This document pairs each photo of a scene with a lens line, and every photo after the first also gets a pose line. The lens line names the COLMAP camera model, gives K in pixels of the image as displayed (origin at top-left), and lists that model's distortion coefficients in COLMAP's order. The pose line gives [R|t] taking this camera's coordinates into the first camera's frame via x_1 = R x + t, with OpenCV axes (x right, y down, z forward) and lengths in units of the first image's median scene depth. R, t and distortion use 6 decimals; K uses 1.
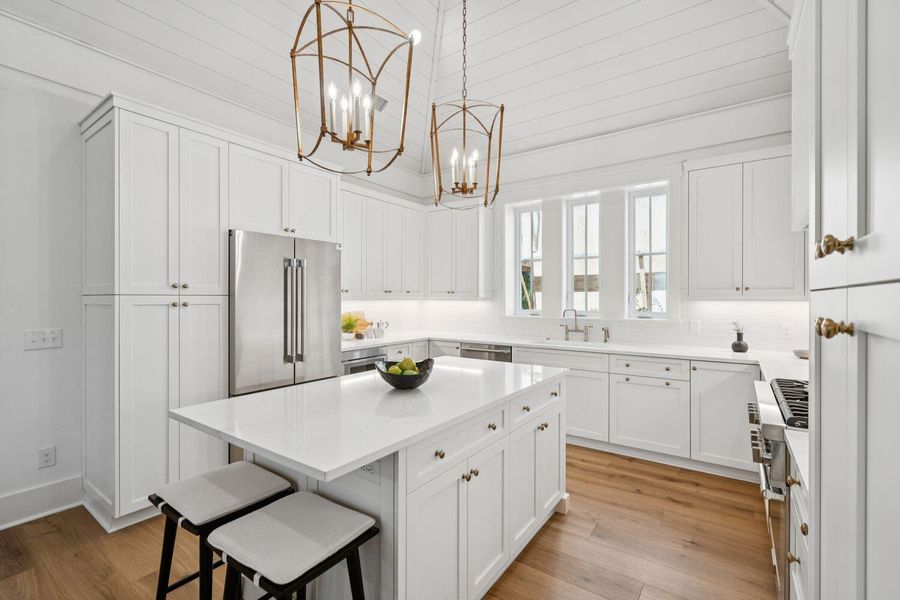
lens RADIAL K [[403.9, 0, 451.4], [0, 403.9, 296.5], [0, 0, 1]] dist [-0.004774, 0.001384]
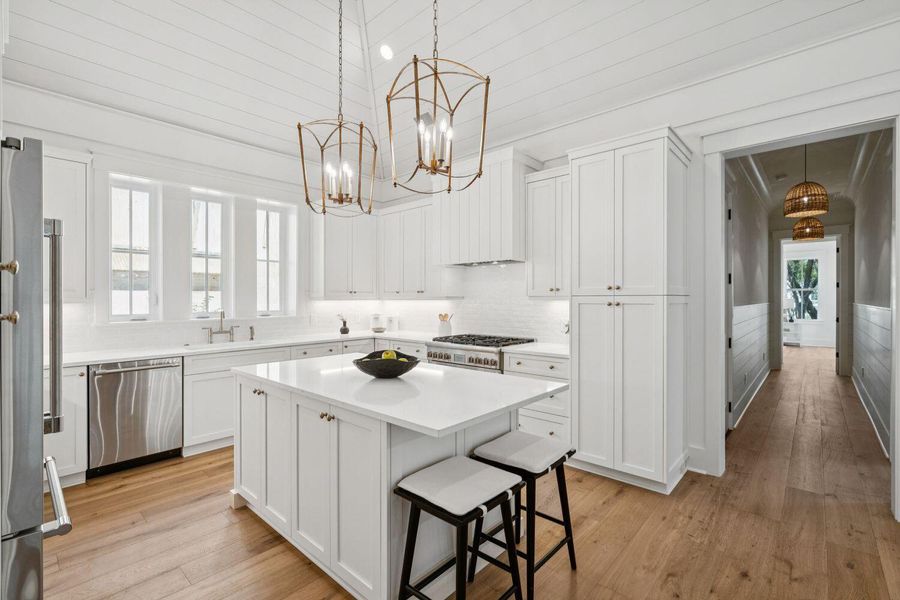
lens RADIAL K [[403.9, 0, 450.7], [0, 403.9, 296.4], [0, 0, 1]] dist [-0.004774, 0.001384]
pose [[0.113020, 0.002824, 0.993589, -0.621052], [-0.001714, 0.999995, -0.002647, 0.000211], [-0.993591, -0.001404, 0.113024, 0.352705]]
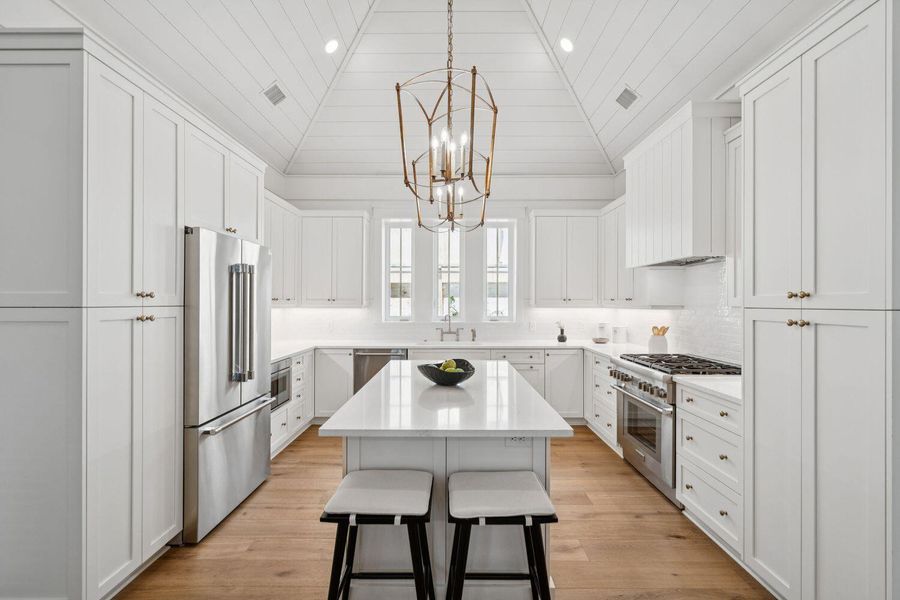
lens RADIAL K [[403.9, 0, 452.4], [0, 403.9, 298.8], [0, 0, 1]] dist [-0.004774, 0.001384]
pose [[0.815466, 0.005876, 0.578775, -0.400054], [-0.003605, 0.999981, -0.005072, -0.010411], [-0.578794, 0.002050, 0.815471, 0.009824]]
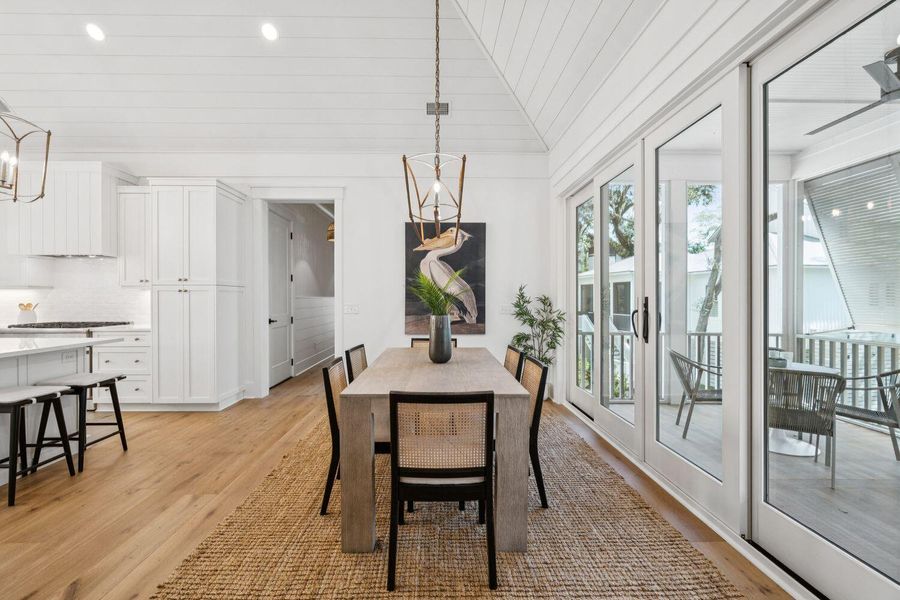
lens RADIAL K [[403.9, 0, 442.7], [0, 403.9, 300.8], [0, 0, 1]] dist [-0.004774, 0.001384]
pose [[-0.595673, -0.006141, 0.803204, -1.134110], [-0.002894, 0.999981, 0.005500, 0.030483], [-0.803222, 0.000952, -0.595679, 0.225909]]
